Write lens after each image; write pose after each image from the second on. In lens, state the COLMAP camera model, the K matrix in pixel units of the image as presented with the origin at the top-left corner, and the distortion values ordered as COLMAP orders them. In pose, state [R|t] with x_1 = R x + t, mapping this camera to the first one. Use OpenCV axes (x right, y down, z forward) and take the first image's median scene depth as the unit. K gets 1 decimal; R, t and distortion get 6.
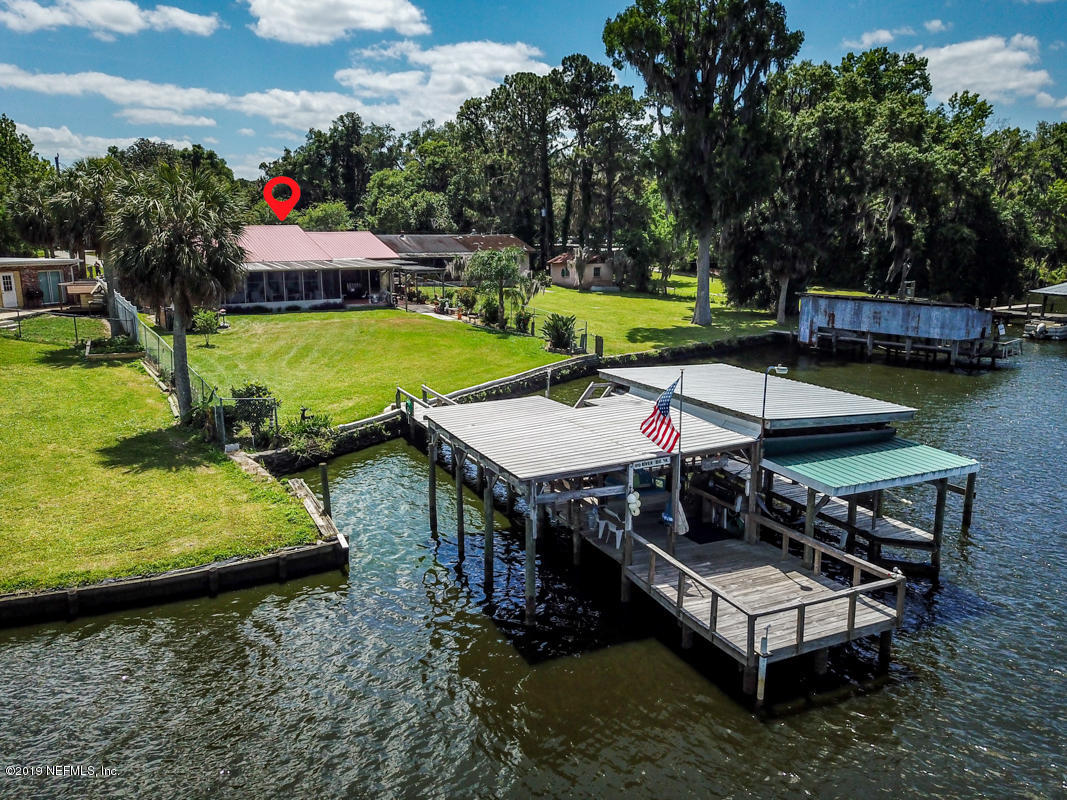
lens RADIAL K [[820.9, 0, 533.5], [0, 820.9, 400.0], [0, 0, 1]] dist [-0.000054, 0.005114]
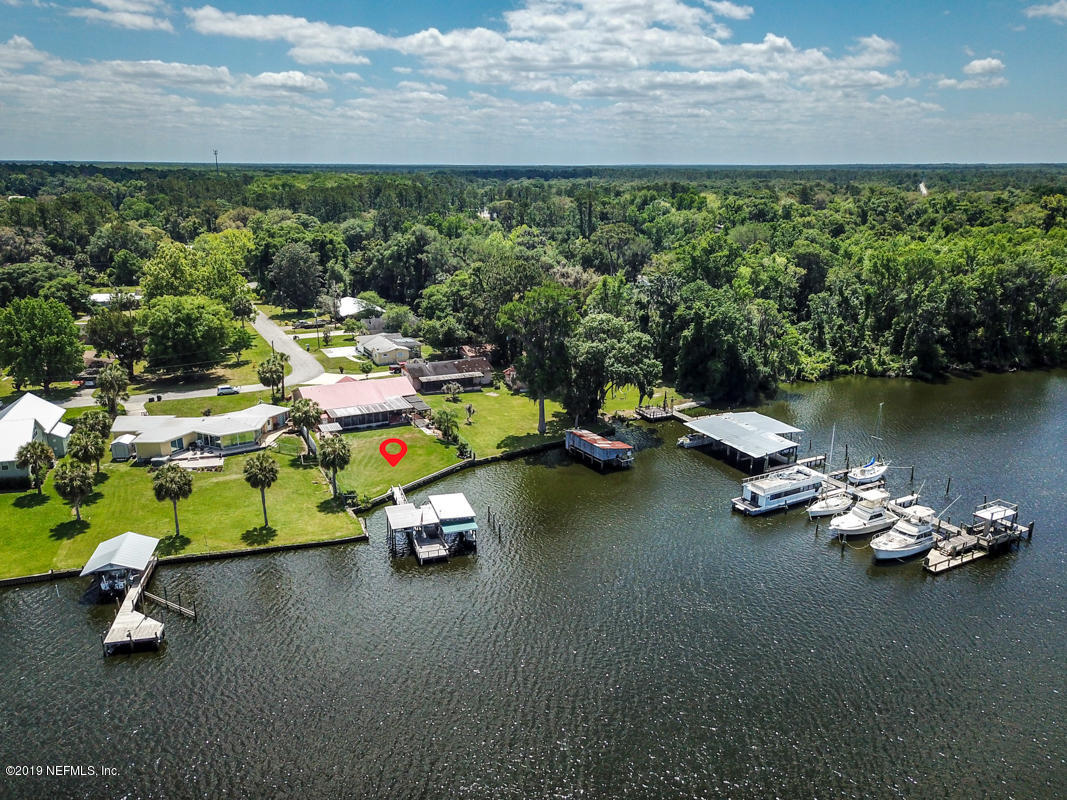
lens RADIAL K [[796.6, 0, 533.5], [0, 796.6, 400.0], [0, 0, 1]] dist [0.005607, 0.068529]
pose [[0.992968, 0.040276, -0.111320, 0.501970], [-0.032044, 0.996686, 0.074767, -0.408041], [0.113963, -0.070674, 0.990968, -1.432693]]
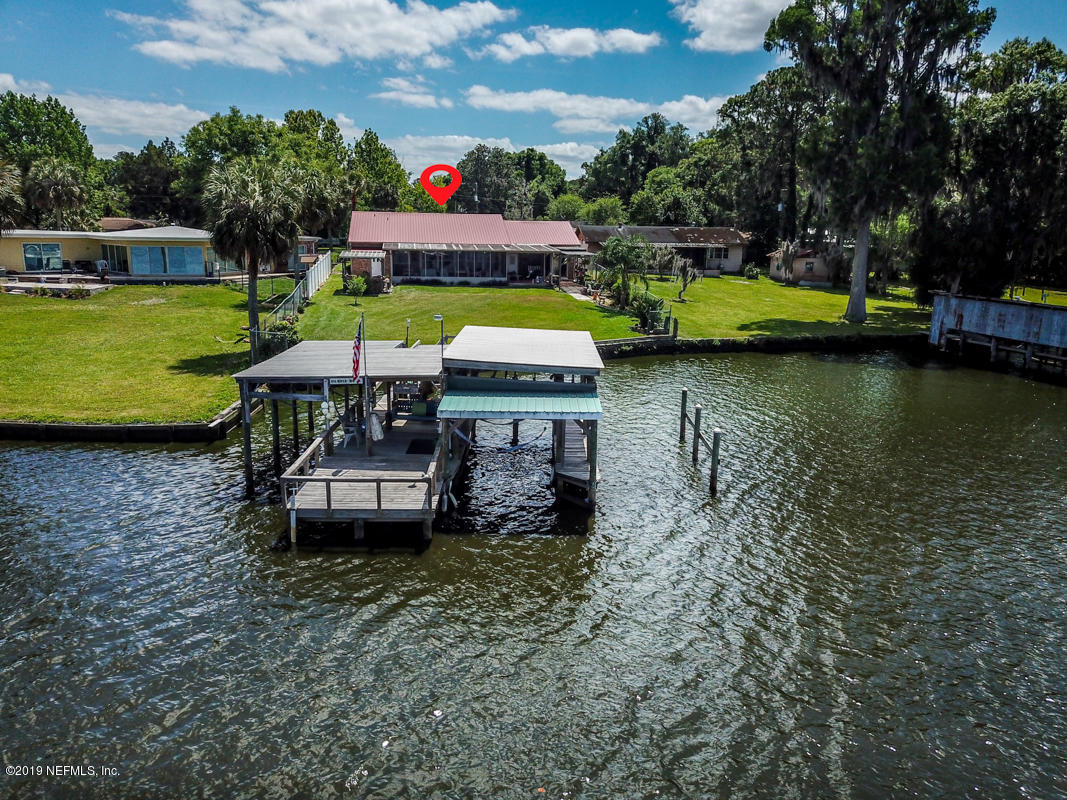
lens RADIAL K [[801.2, 0, 546.4], [0, 801.2, 396.0], [0, 0, 1]] dist [0.005780, 0.002347]
pose [[0.908717, 0.102062, -0.404744, 0.316253], [-0.100605, 0.994614, 0.024931, 0.011651], [0.405108, 0.018064, 0.914090, -0.022072]]
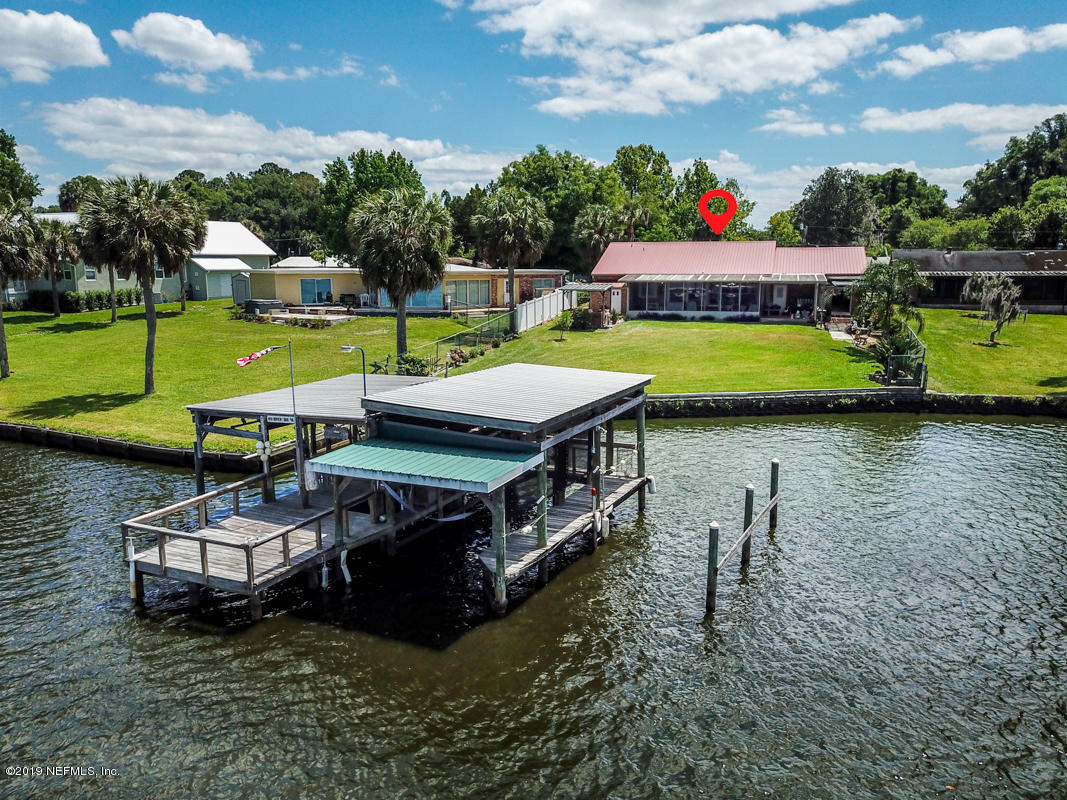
lens RADIAL K [[820.9, 0, 533.5], [0, 820.9, 400.0], [0, 0, 1]] dist [-0.000054, 0.005114]
pose [[0.616185, 0.127618, -0.777194, 0.416615], [-0.151905, 0.987514, 0.041718, -0.017907], [0.772814, 0.092354, 0.627877, 0.173693]]
